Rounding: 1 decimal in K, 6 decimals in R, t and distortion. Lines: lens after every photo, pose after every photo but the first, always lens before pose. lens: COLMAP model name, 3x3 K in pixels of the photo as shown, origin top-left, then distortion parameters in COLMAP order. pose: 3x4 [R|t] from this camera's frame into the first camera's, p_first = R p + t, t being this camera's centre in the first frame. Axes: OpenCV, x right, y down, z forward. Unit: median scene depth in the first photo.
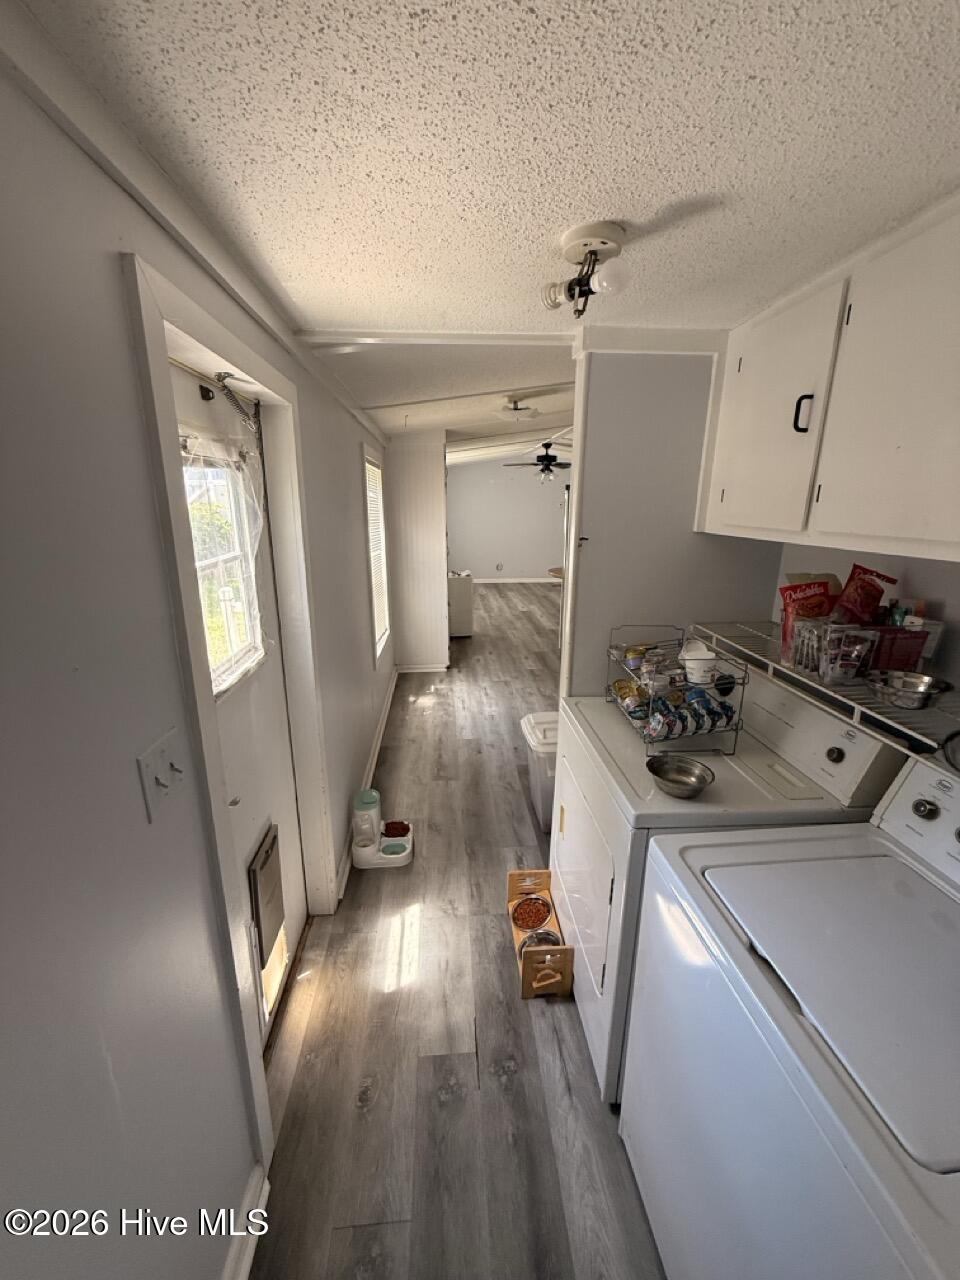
lens RADIAL K [[515.4, 0, 480.3], [0, 515.4, 641.8], [0, 0, 1]] dist [-0.001113, 0.000489]
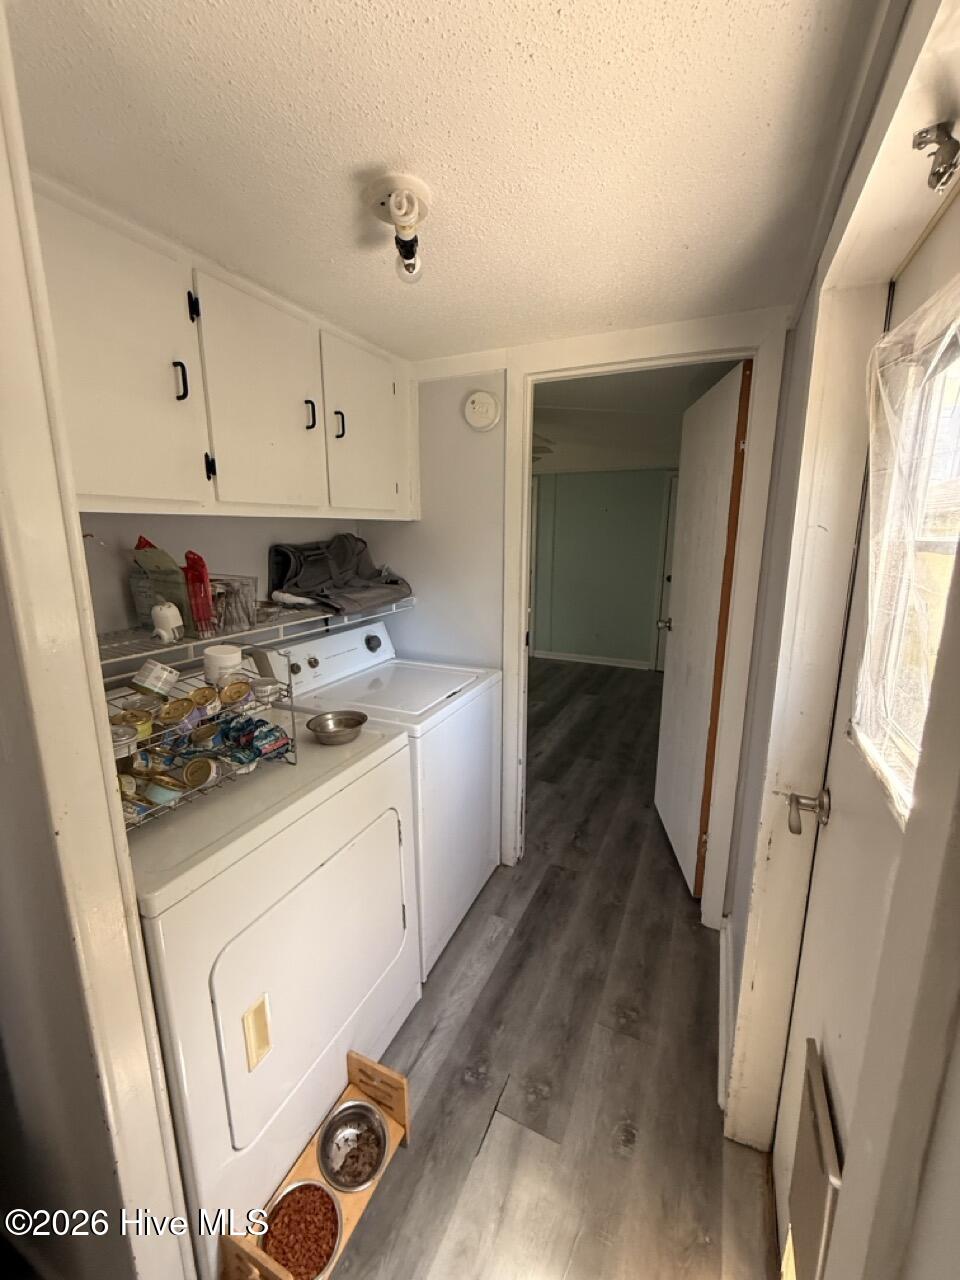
lens RADIAL K [[515.4, 0, 477.6], [0, 515.4, 636.6], [0, 0, 1]] dist [-0.001113, 0.000489]
pose [[-0.870686, -0.108360, 0.479754, -0.333649], [0.124196, 0.895380, 0.427633, -0.304345], [-0.475900, 0.431918, -0.766137, 1.440787]]
